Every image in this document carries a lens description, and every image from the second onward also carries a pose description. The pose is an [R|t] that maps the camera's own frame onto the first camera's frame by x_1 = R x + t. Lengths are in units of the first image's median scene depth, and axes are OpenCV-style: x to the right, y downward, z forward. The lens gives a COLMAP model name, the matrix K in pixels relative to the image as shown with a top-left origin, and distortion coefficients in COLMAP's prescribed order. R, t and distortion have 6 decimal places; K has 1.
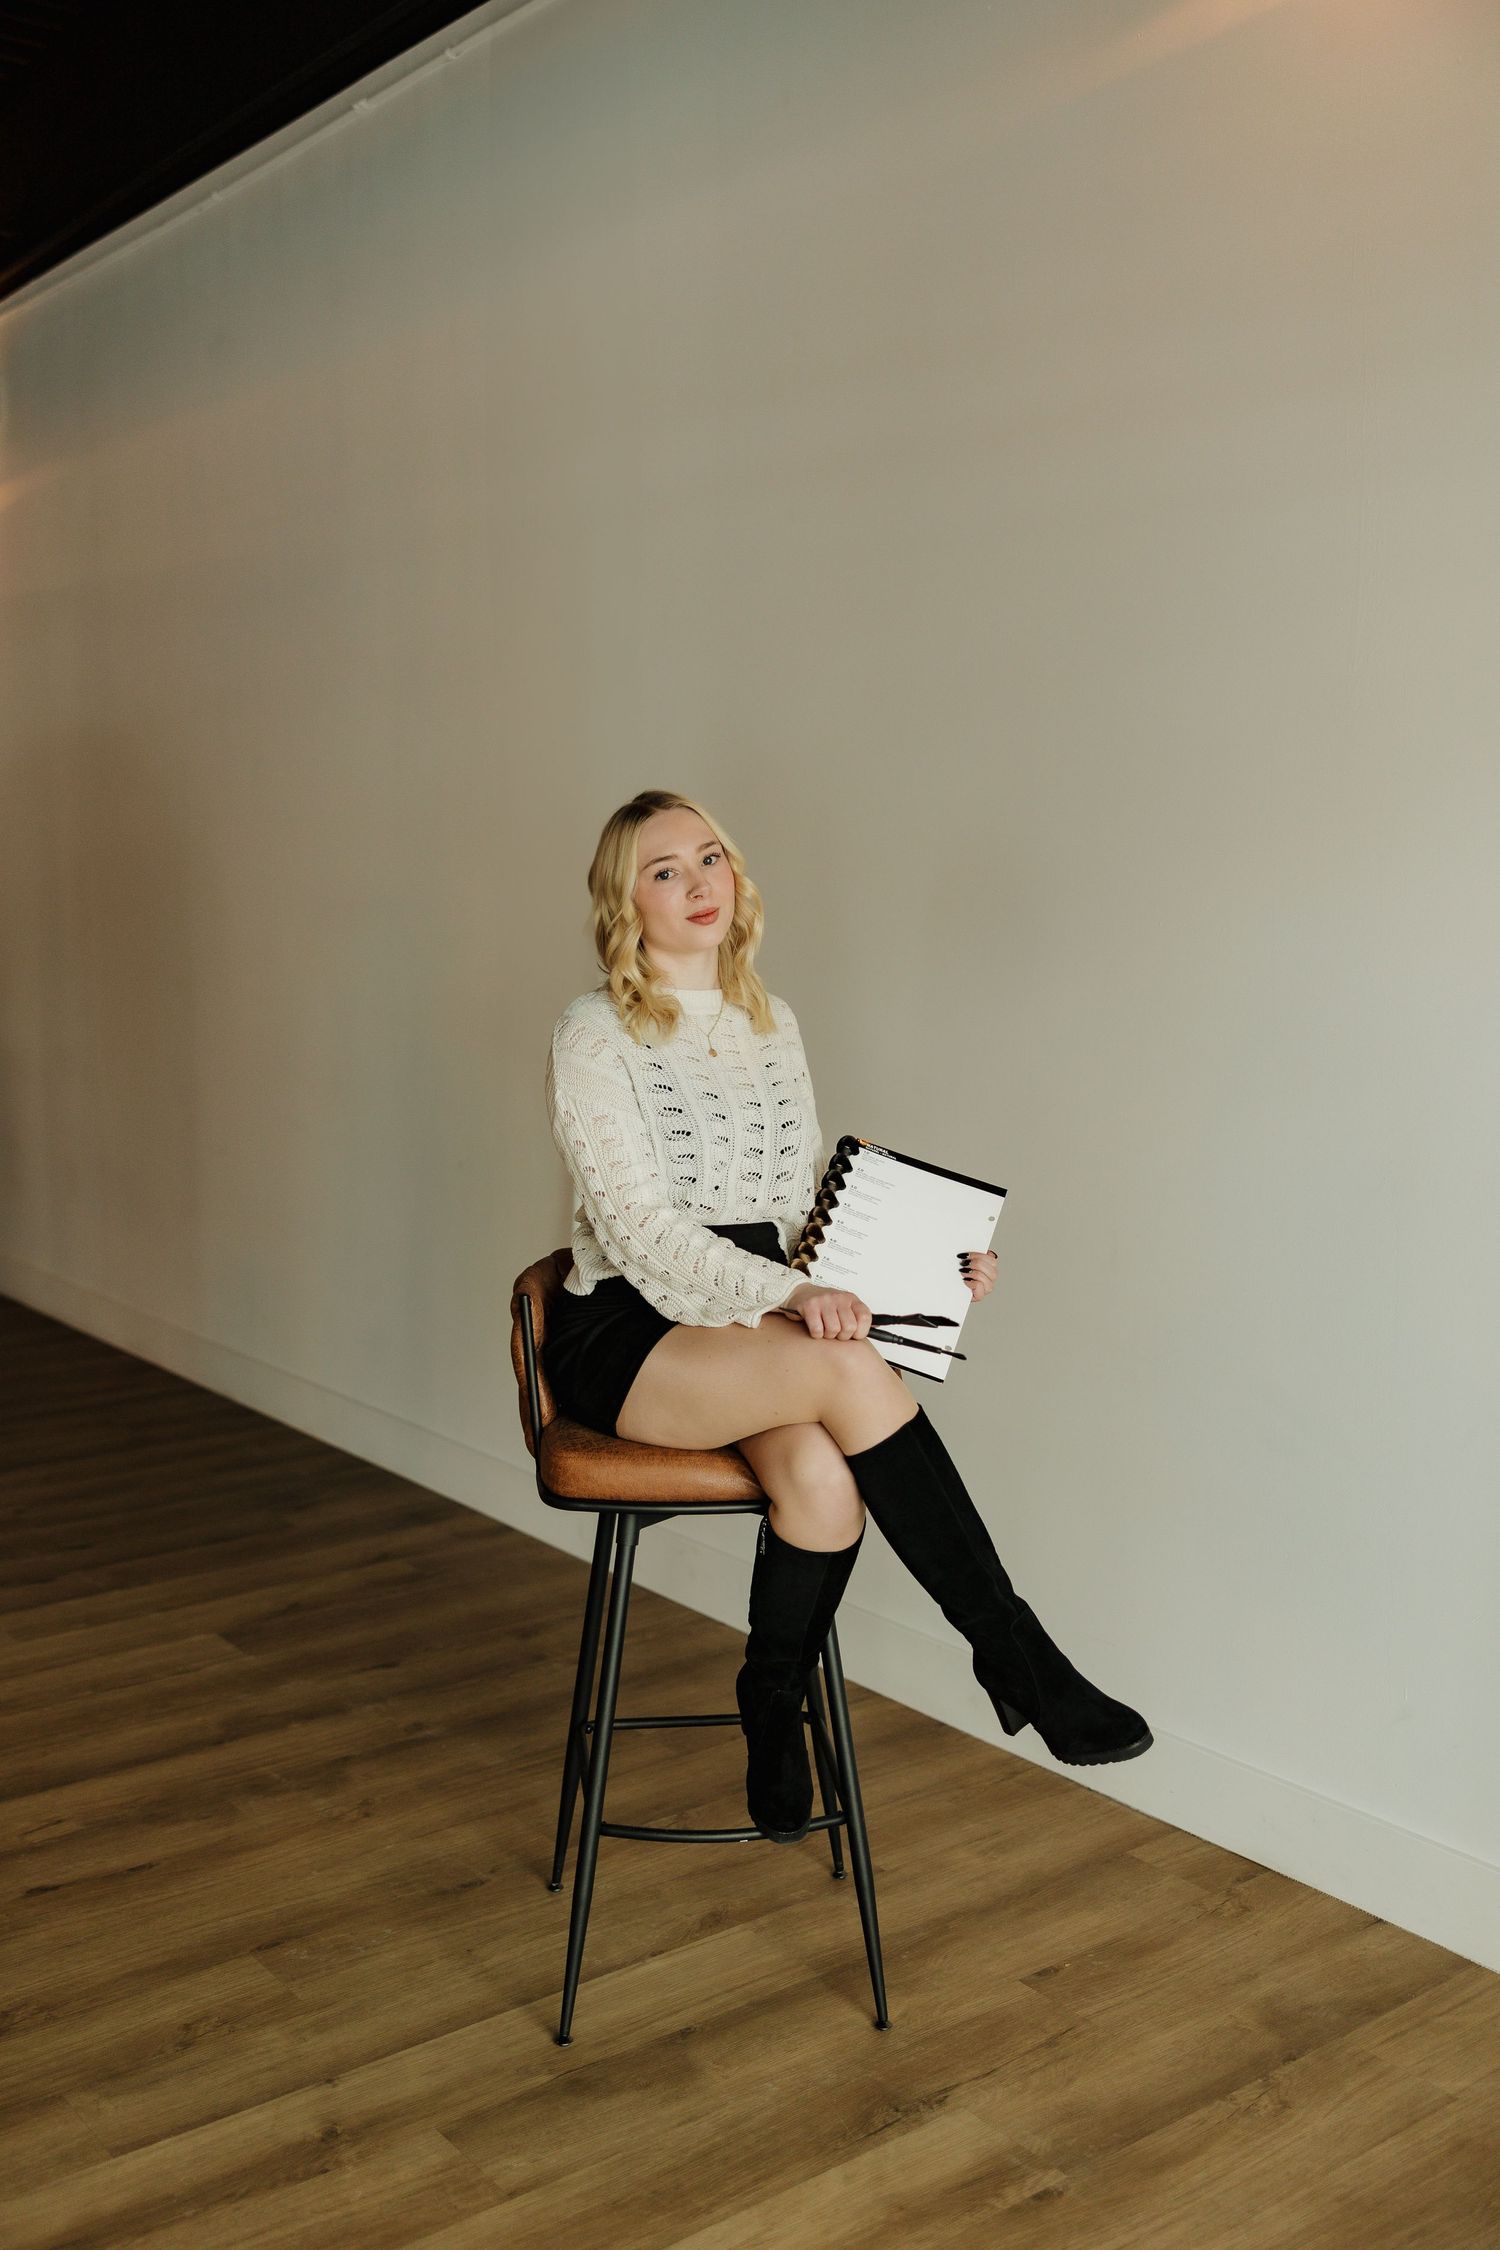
lens RADIAL K [[2084.7, 0, 745.3], [0, 2084.7, 1144.0], [0, 0, 1]] dist [0.022038, 0.000000]
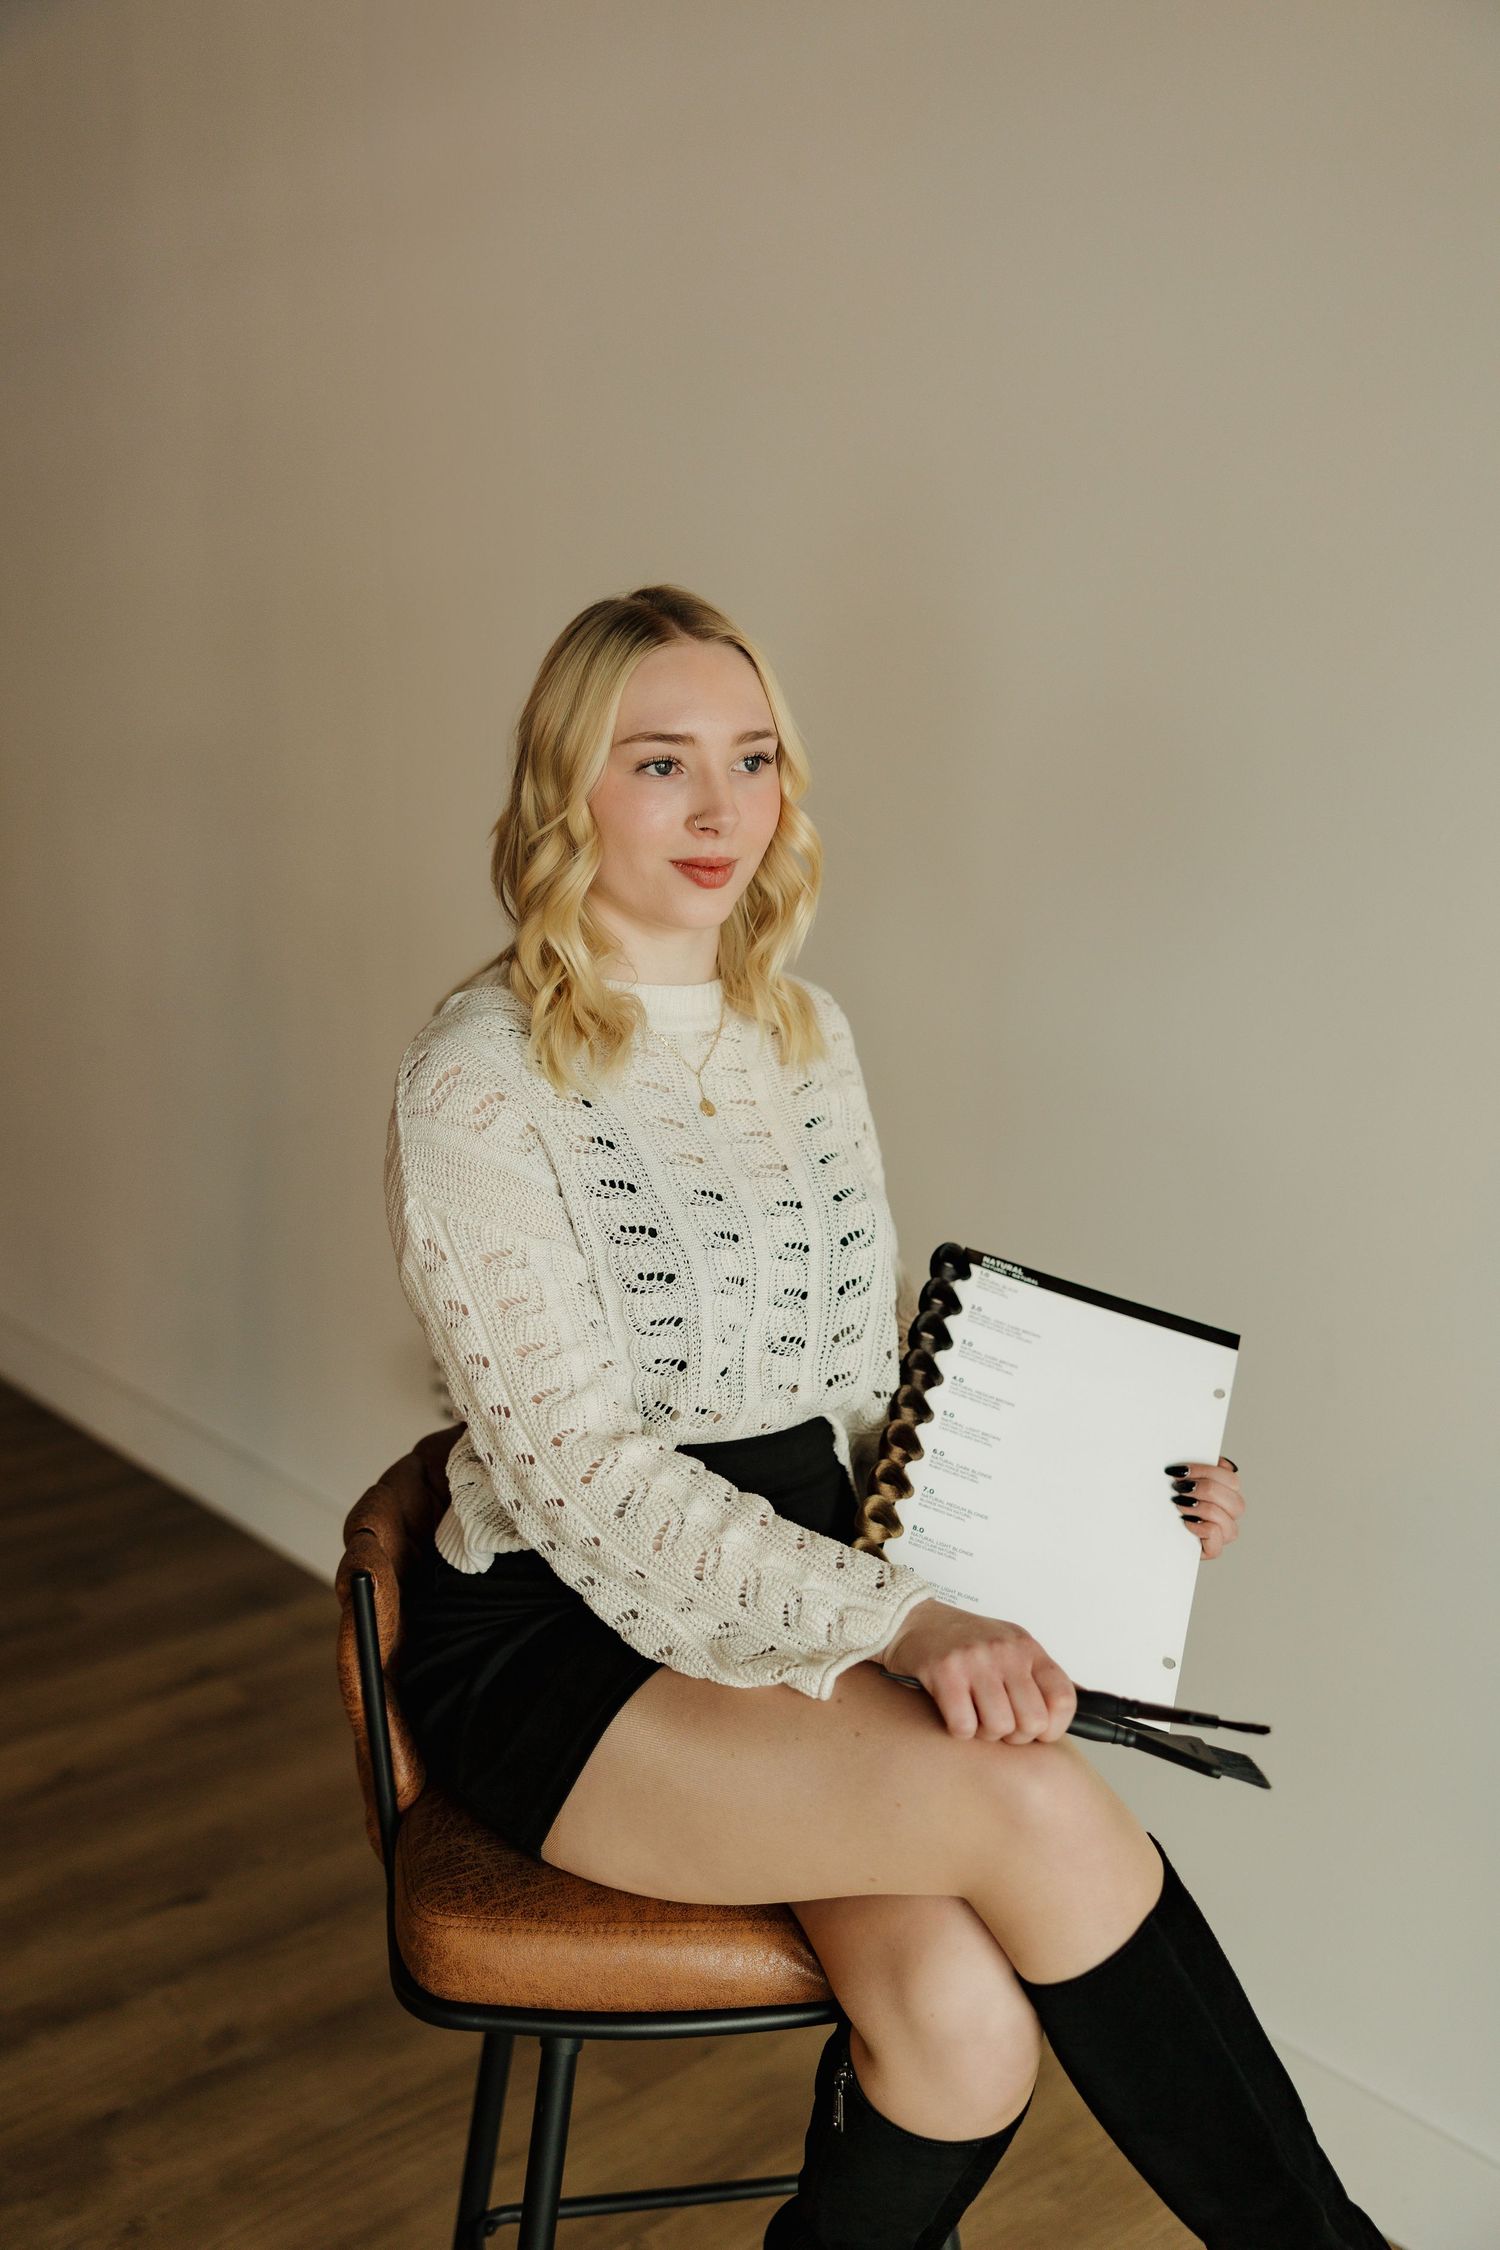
lens RADIAL K [[2084.7, 0, 738.9], [0, 2084.7, 1112.4], [0, 0, 1]] dist [0.022038, 0.000000]
pose [[0.998247, -0.017989, 0.056379, -0.037133], [0.014971, 0.998455, 0.053509, -0.069594], [-0.057254, -0.052571, 0.996975, 0.472984]]
